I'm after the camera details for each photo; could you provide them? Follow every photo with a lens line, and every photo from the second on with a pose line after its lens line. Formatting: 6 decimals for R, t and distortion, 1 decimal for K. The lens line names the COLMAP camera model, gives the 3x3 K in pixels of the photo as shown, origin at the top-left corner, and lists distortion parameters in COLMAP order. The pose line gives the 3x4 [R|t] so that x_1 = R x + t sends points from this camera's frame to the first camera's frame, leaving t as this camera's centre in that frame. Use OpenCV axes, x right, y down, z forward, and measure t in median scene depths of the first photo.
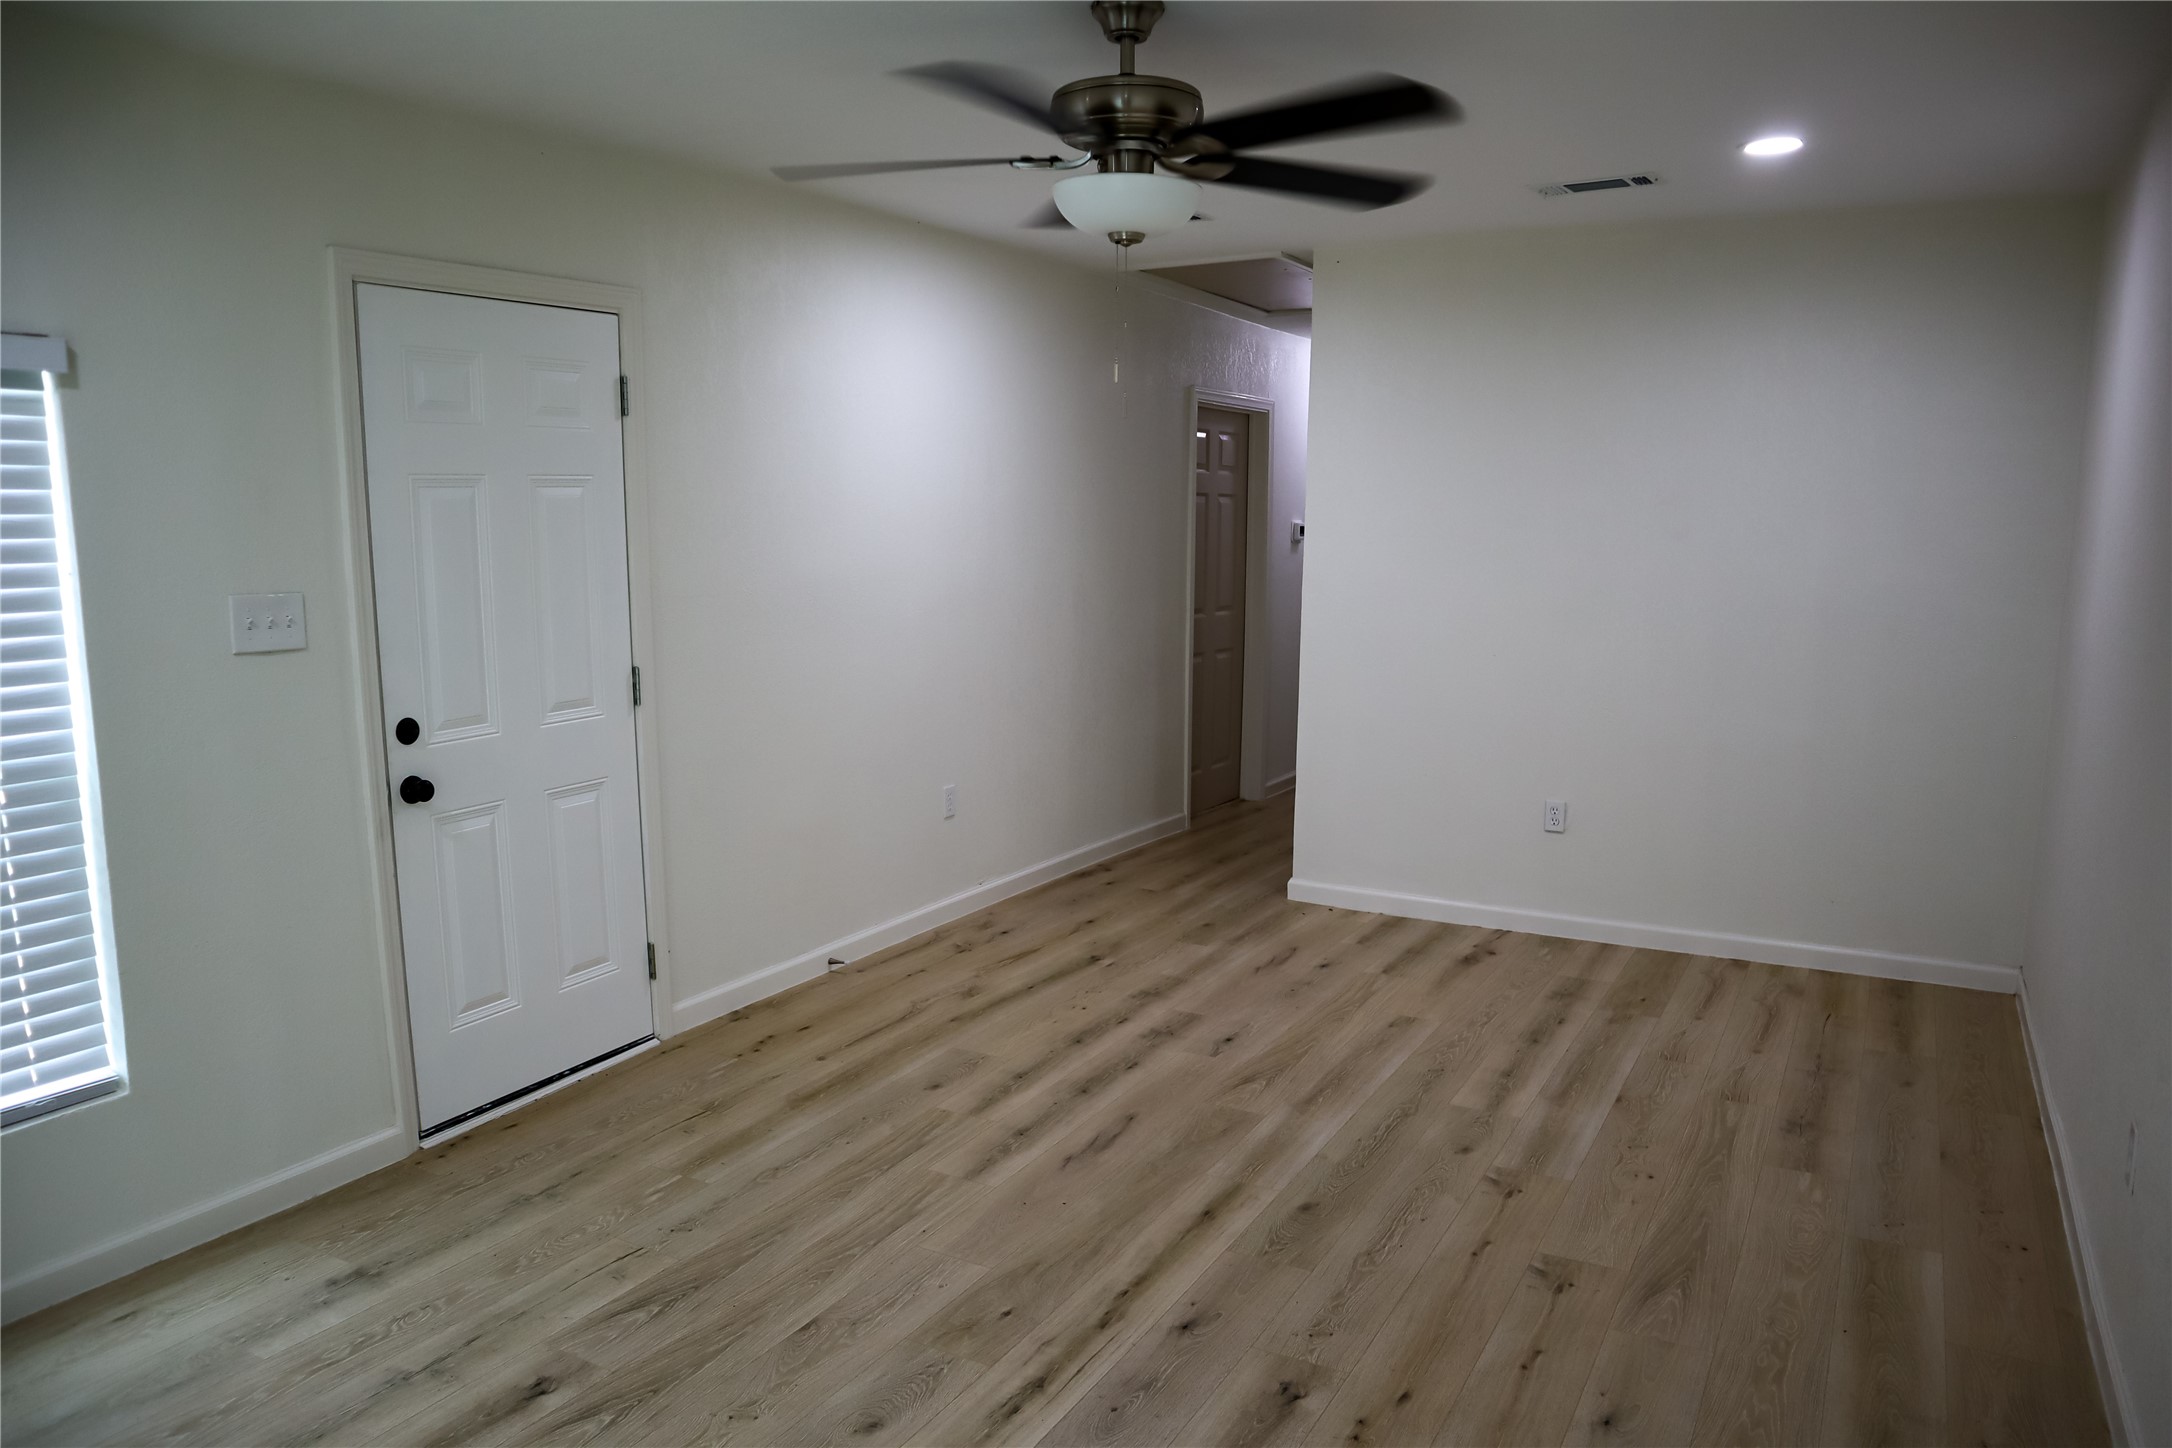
lens RADIAL K [[1528.9, 0, 1091.1], [0, 1528.9, 728.9], [0, 0, 1]] dist [-0.123428, 0.086120]
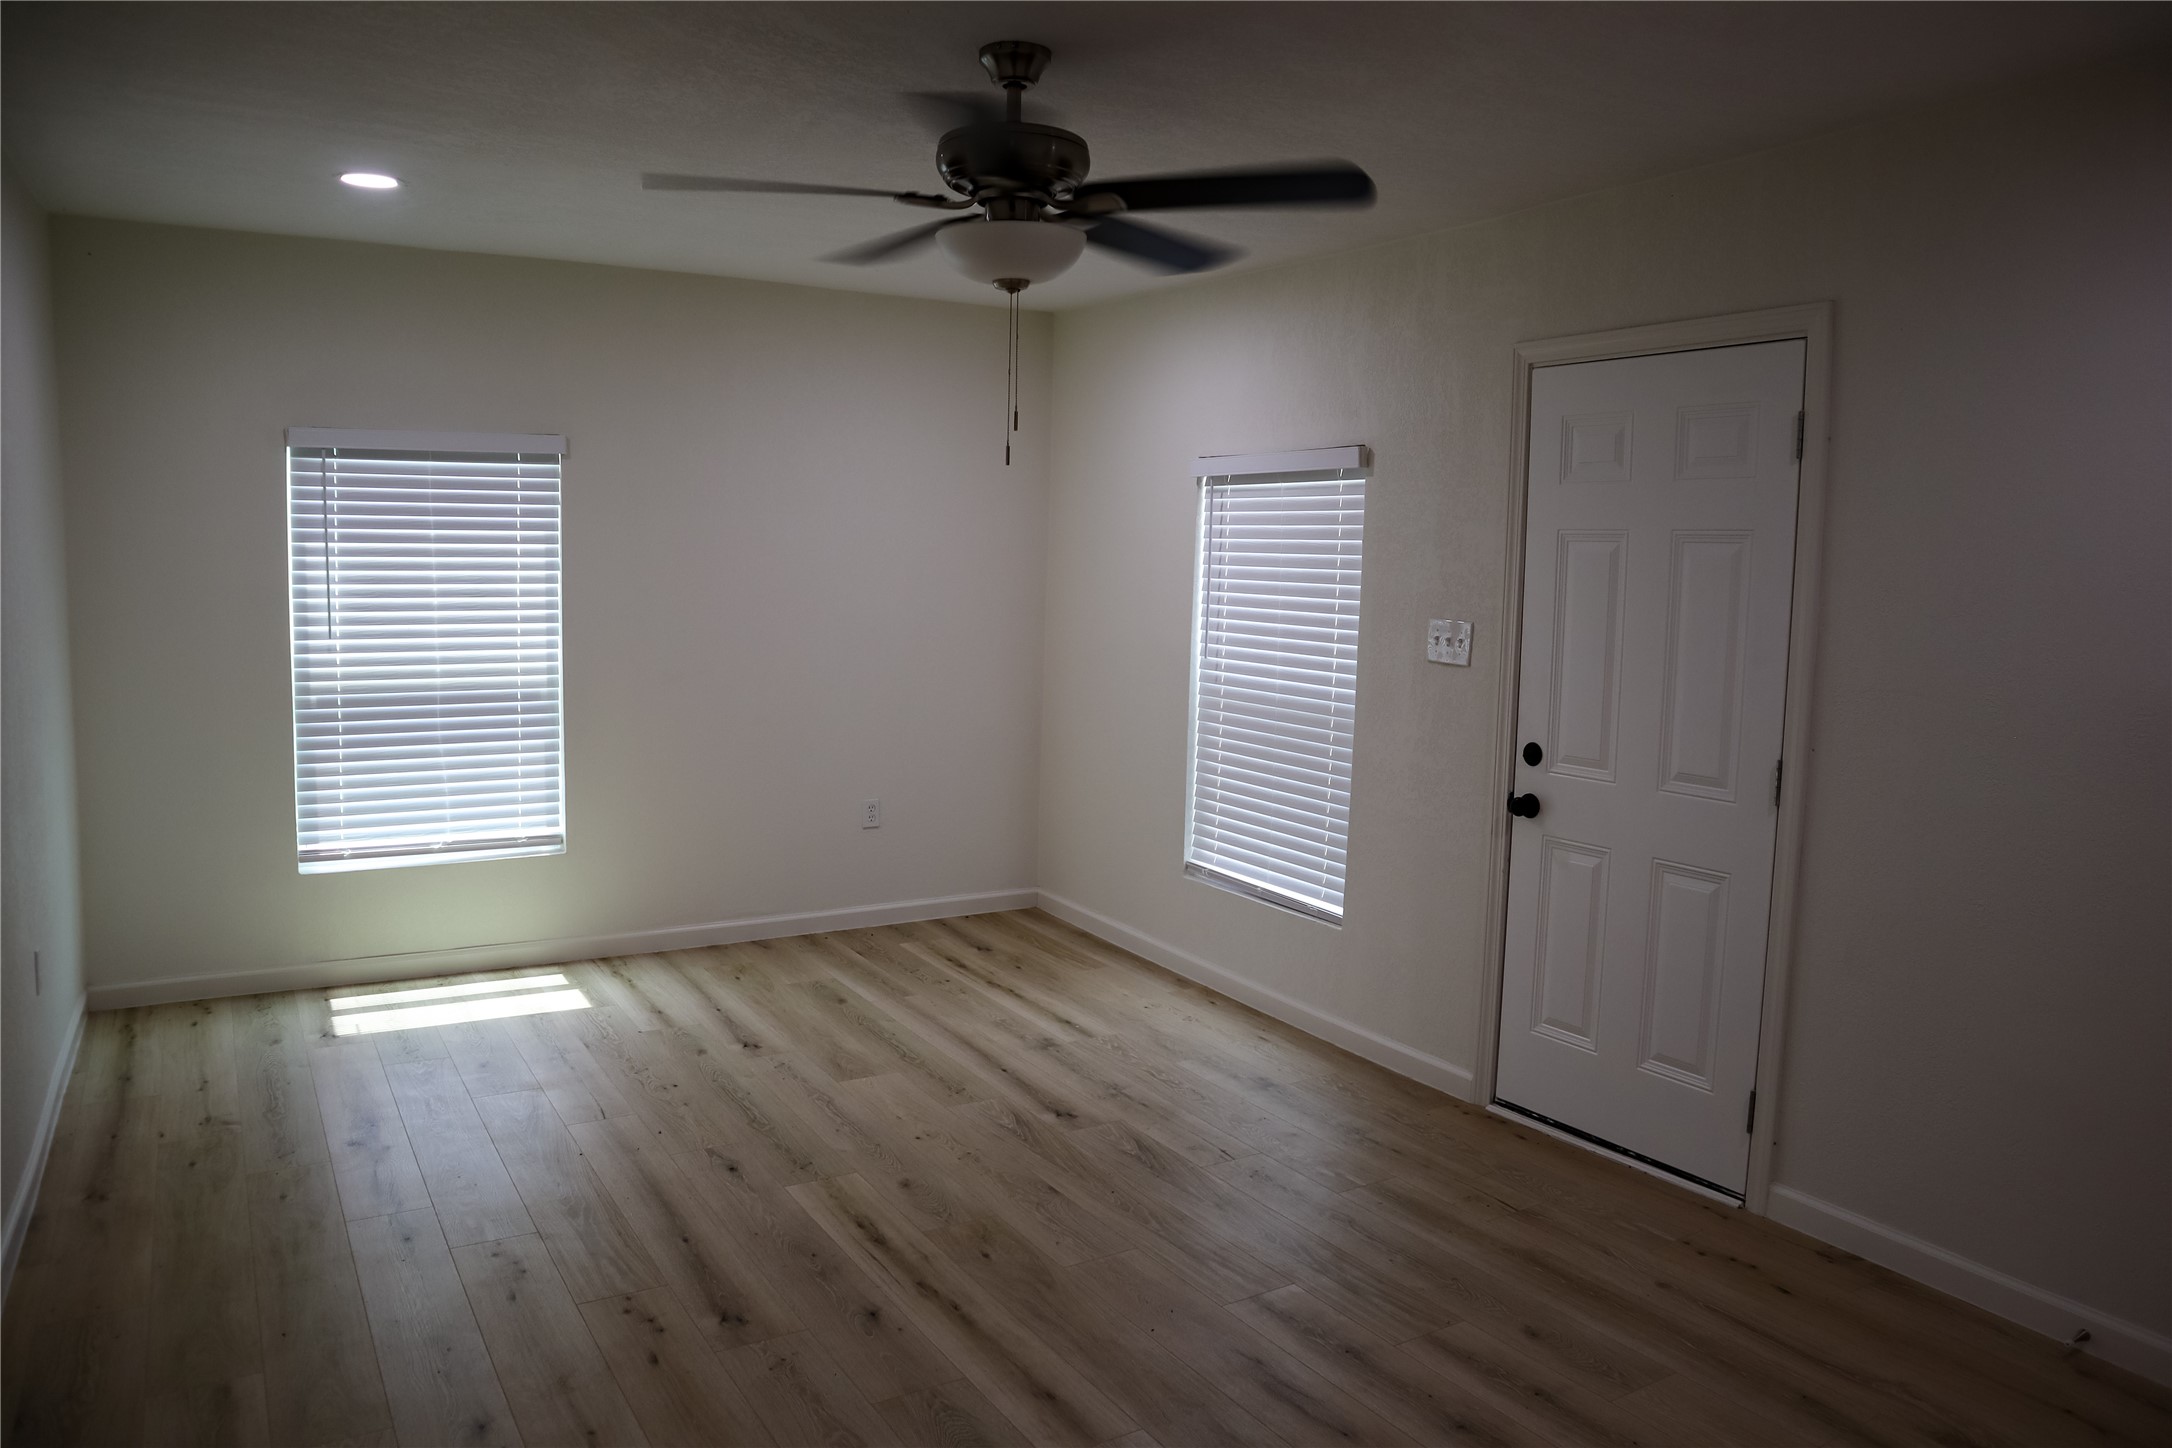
lens RADIAL K [[1528.9, 0, 1091.1], [0, 1528.9, 728.9], [0, 0, 1]] dist [-0.123428, 0.086120]
pose [[-0.499599, 0.097015, -0.860807, 0.748655], [-0.140977, 0.971356, 0.191295, -0.202942], [0.854708, 0.216925, -0.471611, 1.337073]]
